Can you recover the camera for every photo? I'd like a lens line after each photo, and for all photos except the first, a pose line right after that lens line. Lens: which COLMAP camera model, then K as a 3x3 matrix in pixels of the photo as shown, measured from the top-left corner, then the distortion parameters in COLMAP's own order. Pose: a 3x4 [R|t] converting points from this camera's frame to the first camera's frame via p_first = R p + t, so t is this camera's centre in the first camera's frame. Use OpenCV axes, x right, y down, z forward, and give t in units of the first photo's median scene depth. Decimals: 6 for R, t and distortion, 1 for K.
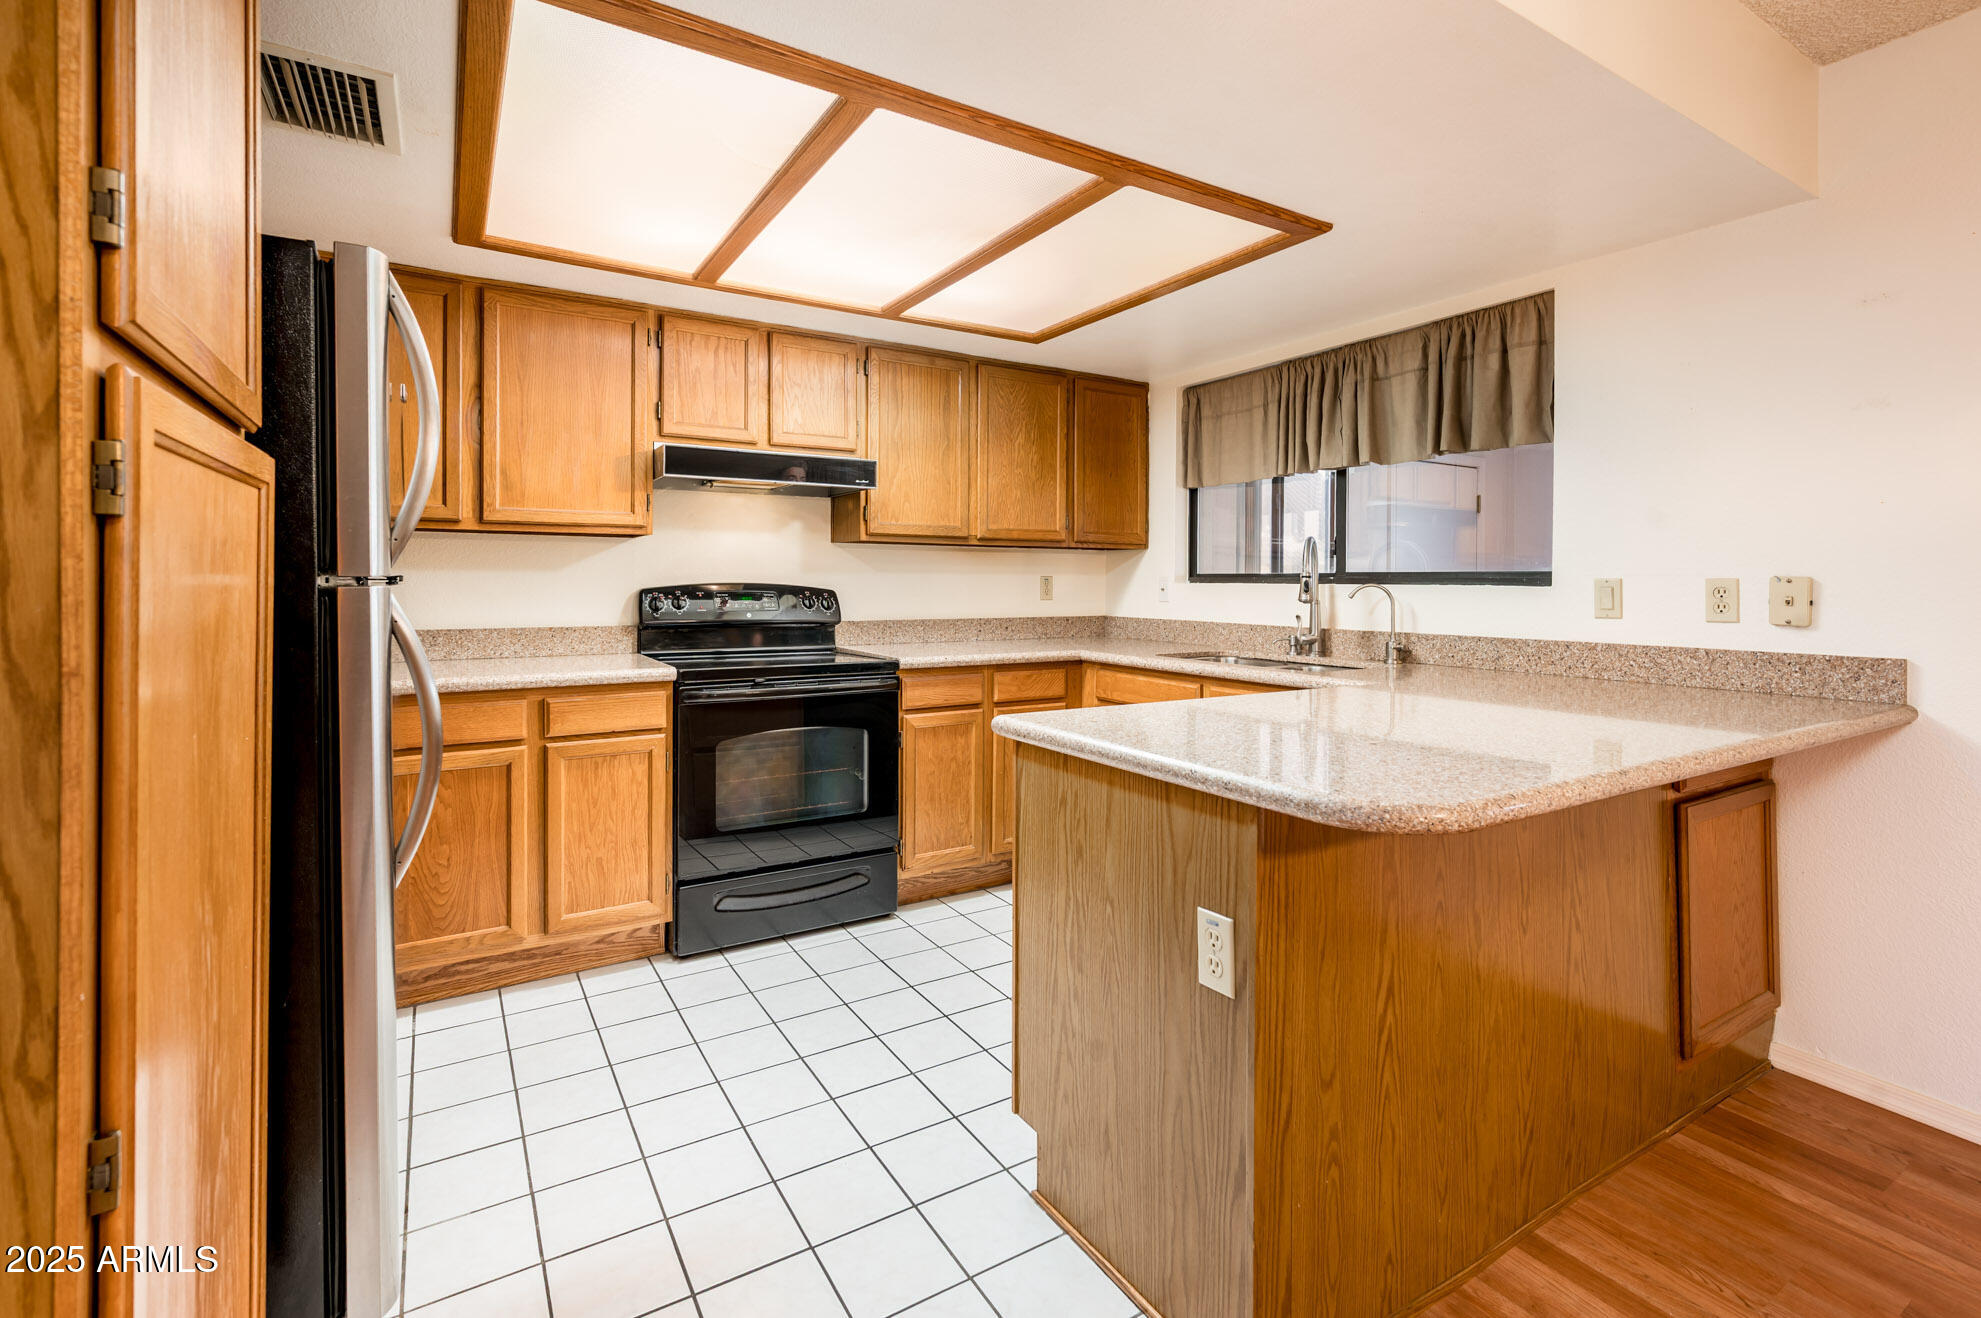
lens RADIAL K [[894.8, 0, 981.4], [0, 894.8, 587.5], [0, 0, 1]] dist [0.000676, 0.000584]
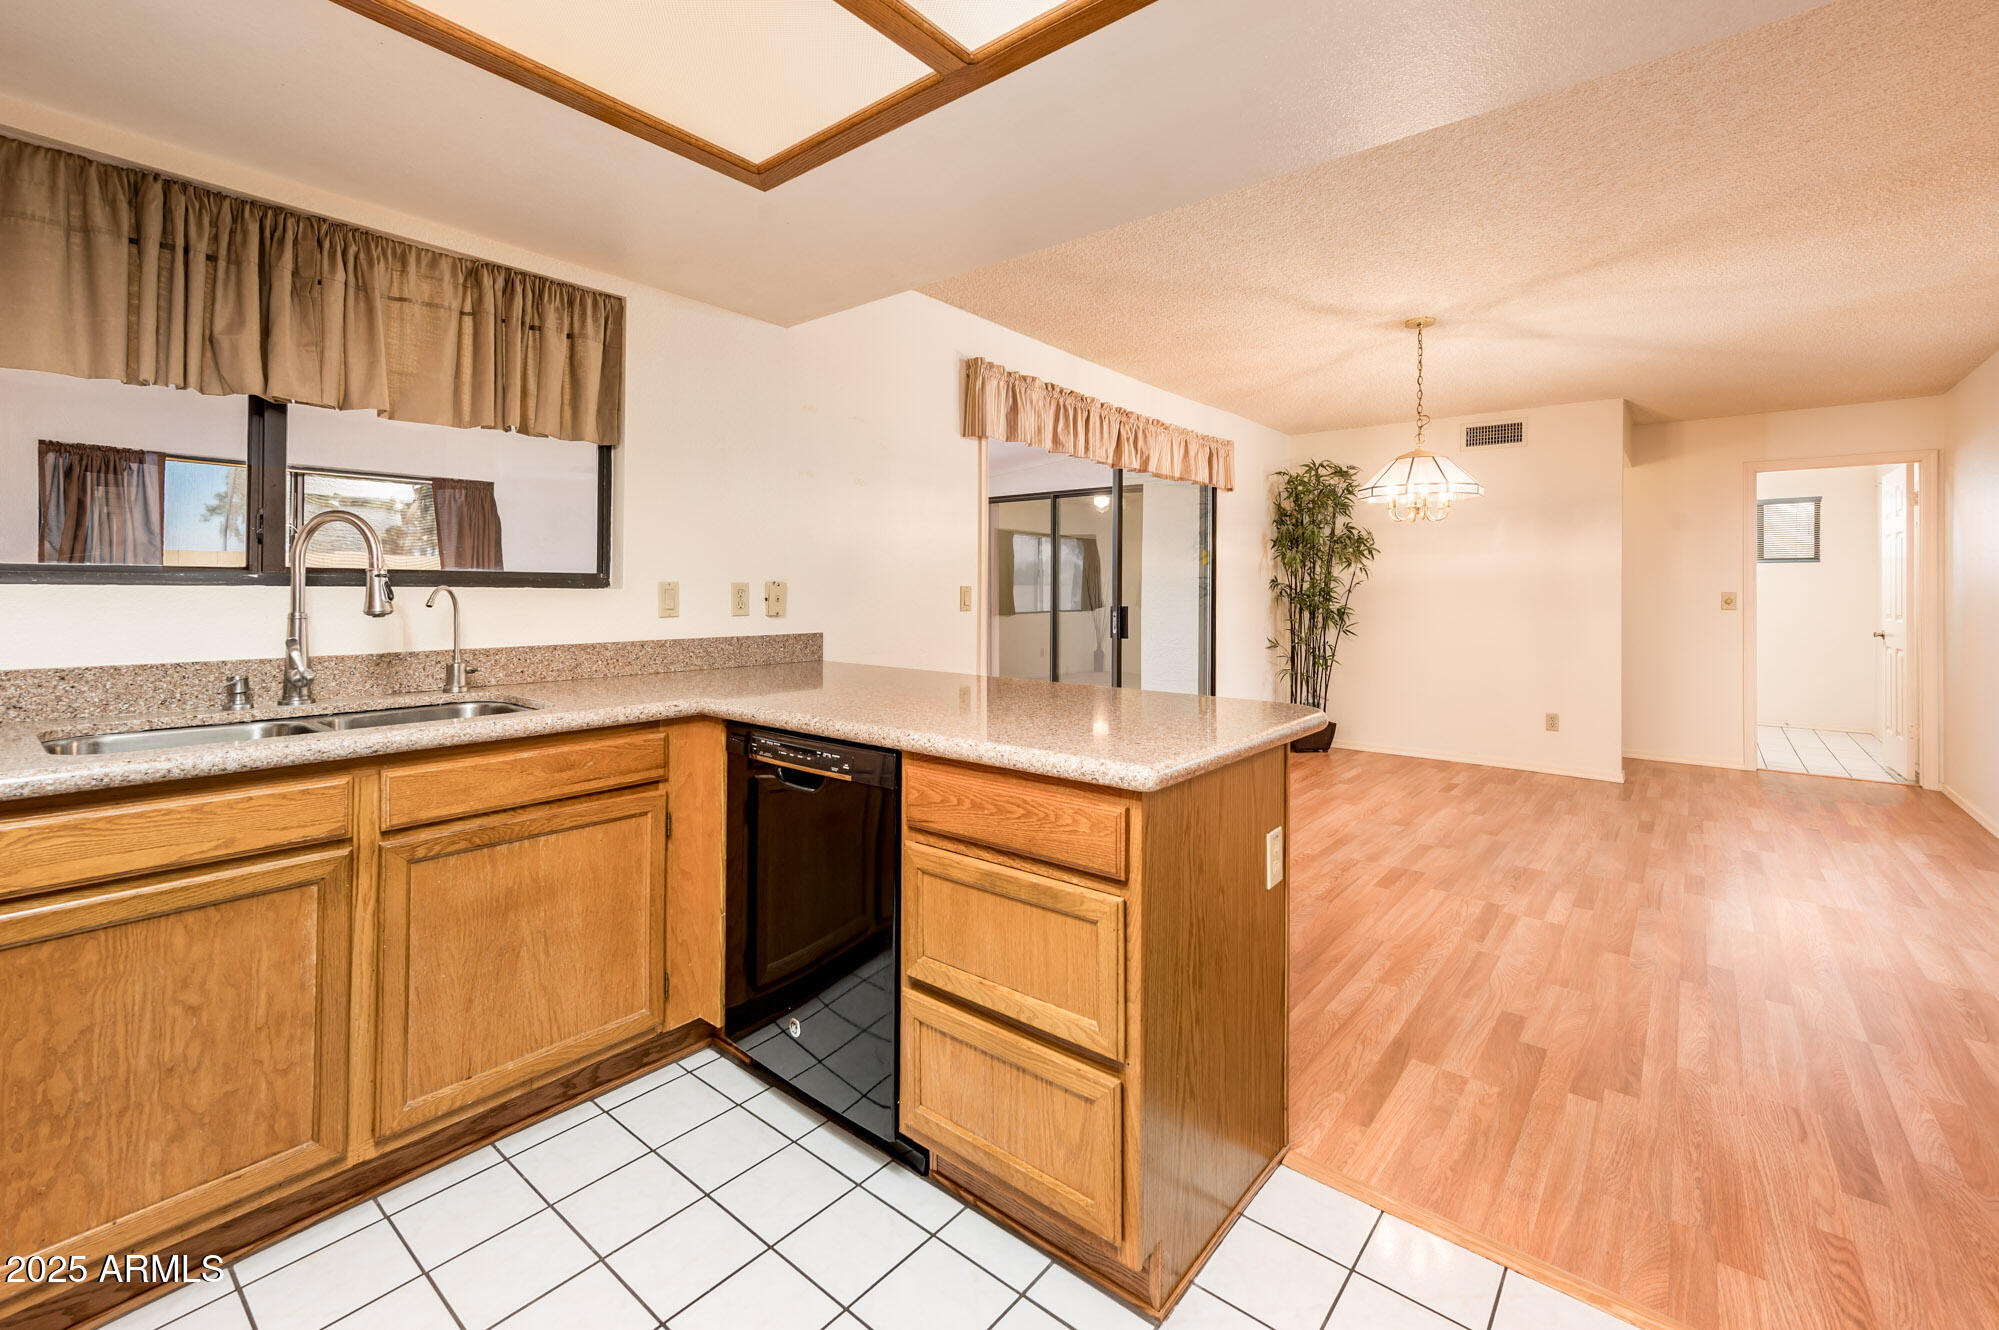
lens RADIAL K [[853.6, 0, 1005.1], [0, 853.6, 589.1], [0, 0, 1]] dist [0.015787, -0.000233]
pose [[-0.338690, -0.006805, 0.940873, -0.416401], [-0.002067, 0.999977, 0.006489, -0.007913], [-0.940896, 0.000252, -0.338696, 0.896648]]
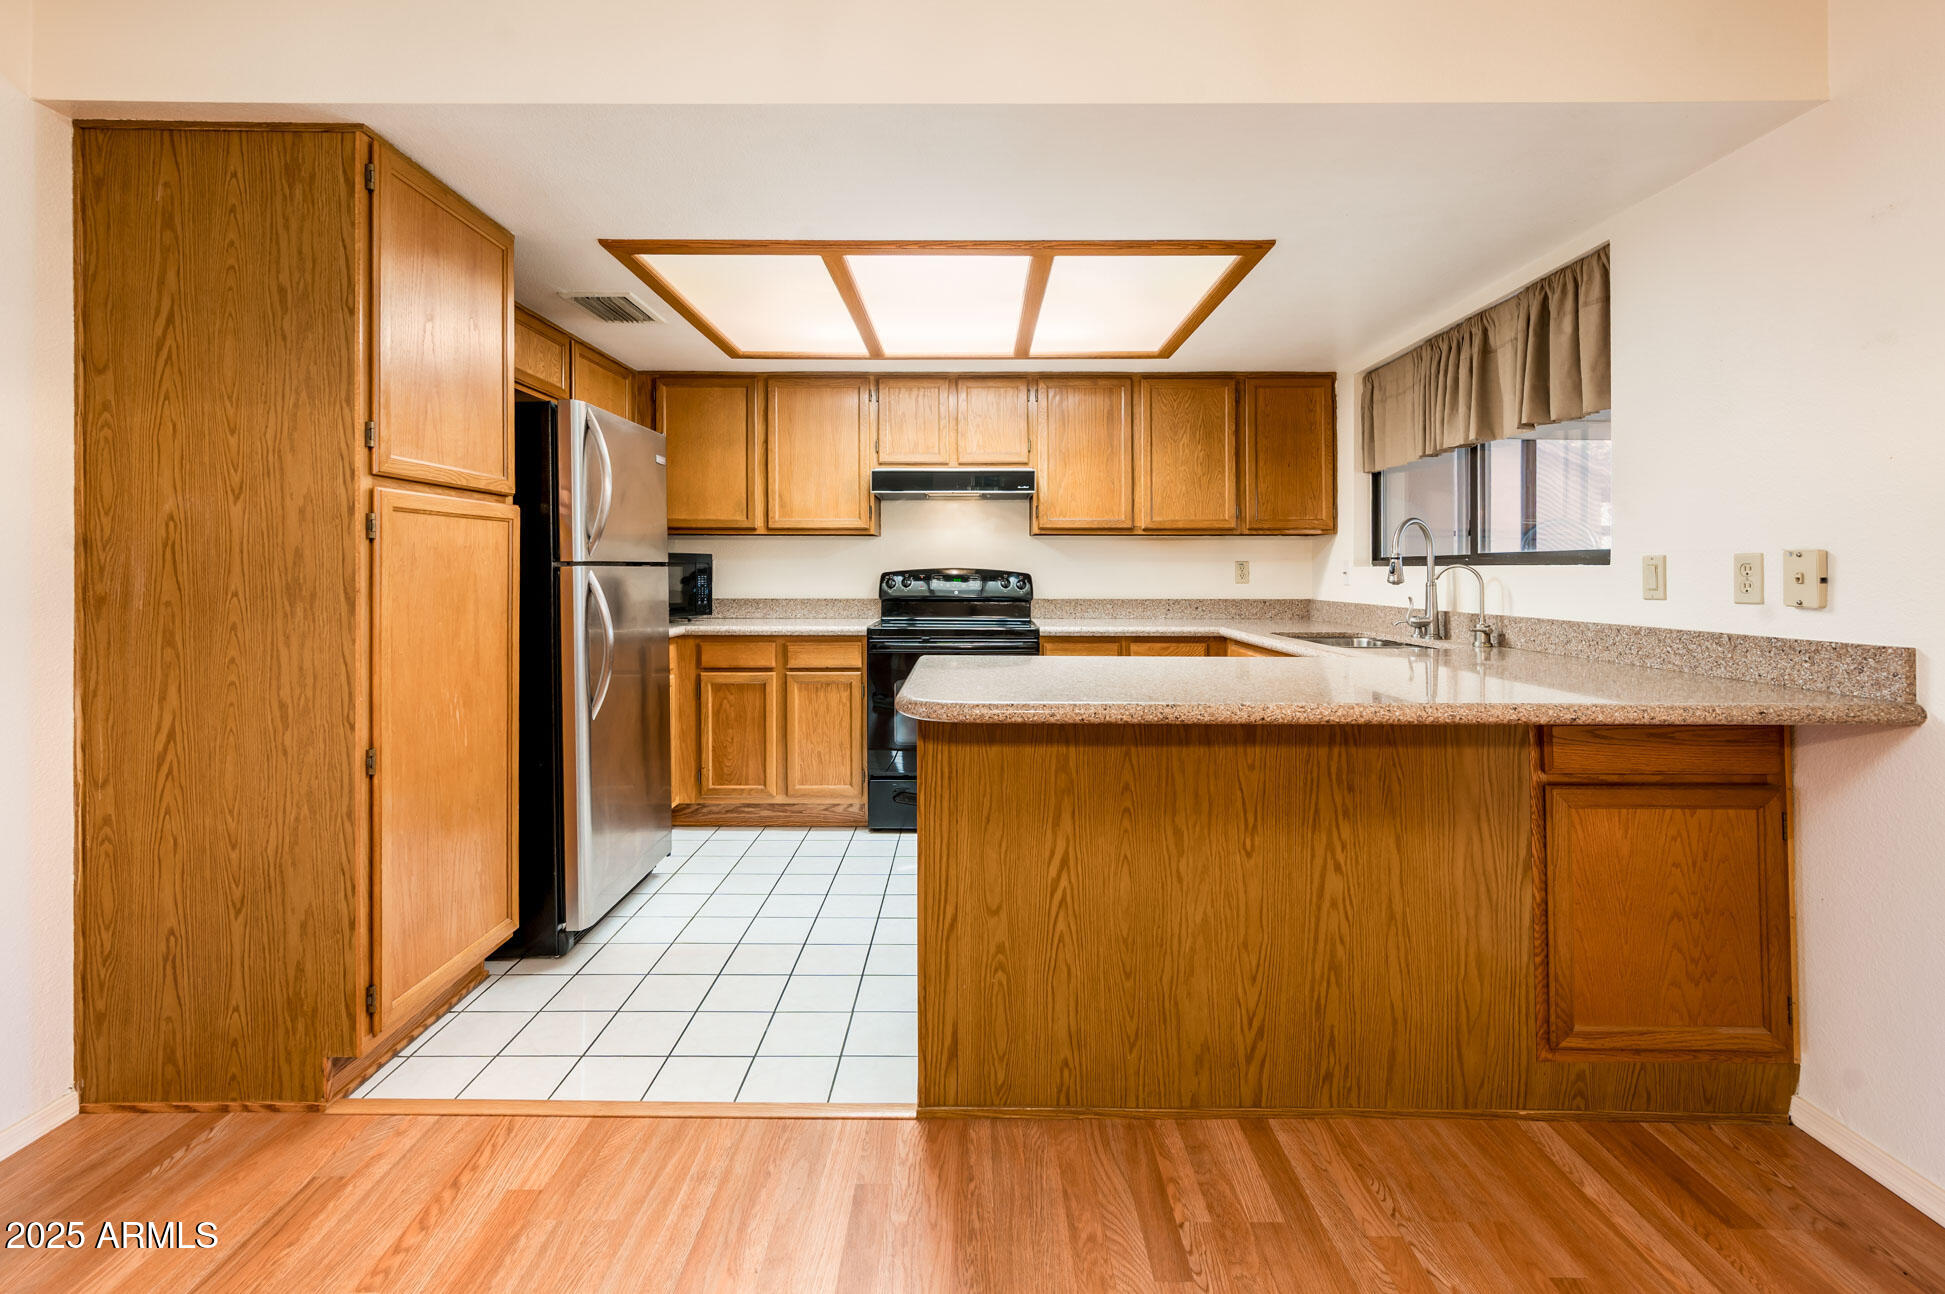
lens RADIAL K [[859.4, 0, 969.3], [0, 859.4, 576.9], [0, 0, 1]] dist [0.001127, 0.000213]
pose [[0.852525, -0.000437, -0.522686, 0.523581], [-0.000215, 0.999999, -0.001188, 0.011811], [0.522686, 0.001125, 0.852525, -0.090877]]
